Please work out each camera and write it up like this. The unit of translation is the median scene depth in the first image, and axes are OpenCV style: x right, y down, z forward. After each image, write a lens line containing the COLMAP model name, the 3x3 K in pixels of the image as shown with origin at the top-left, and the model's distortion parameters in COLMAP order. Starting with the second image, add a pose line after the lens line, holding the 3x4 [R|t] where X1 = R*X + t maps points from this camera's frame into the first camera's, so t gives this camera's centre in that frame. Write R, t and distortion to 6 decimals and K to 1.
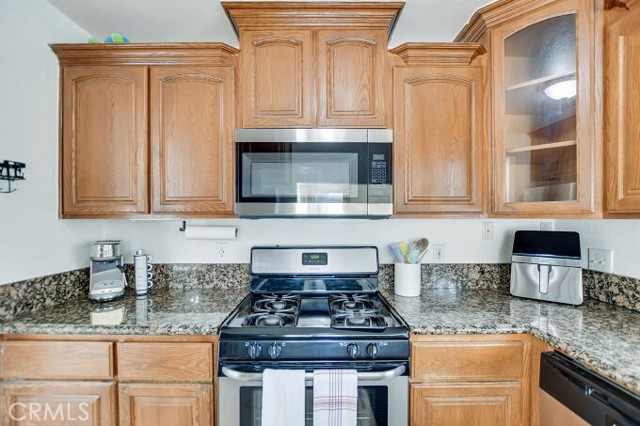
lens RADIAL K [[285.4, 0, 319.0], [0, 285.4, 219.2], [0, 0, 1]] dist [-0.018263, 0.000264]
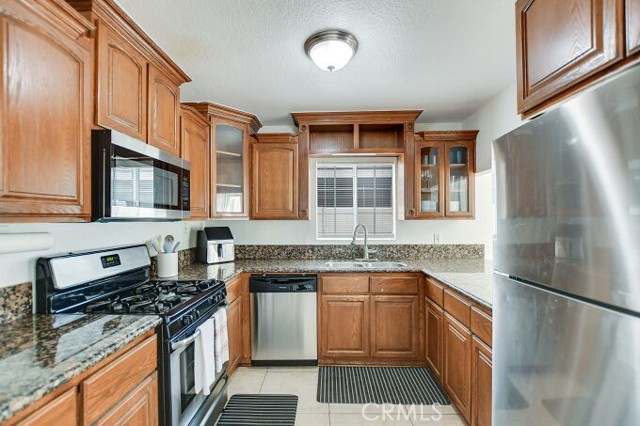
lens RADIAL K [[285.4, 0, 319.0], [0, 285.4, 219.2], [0, 0, 1]] dist [-0.018263, 0.000264]
pose [[0.028302, -0.000344, 0.999599, -1.169252], [0.011622, 0.999932, 0.000015, -0.003131], [-0.999532, 0.011617, 0.028304, 0.256453]]
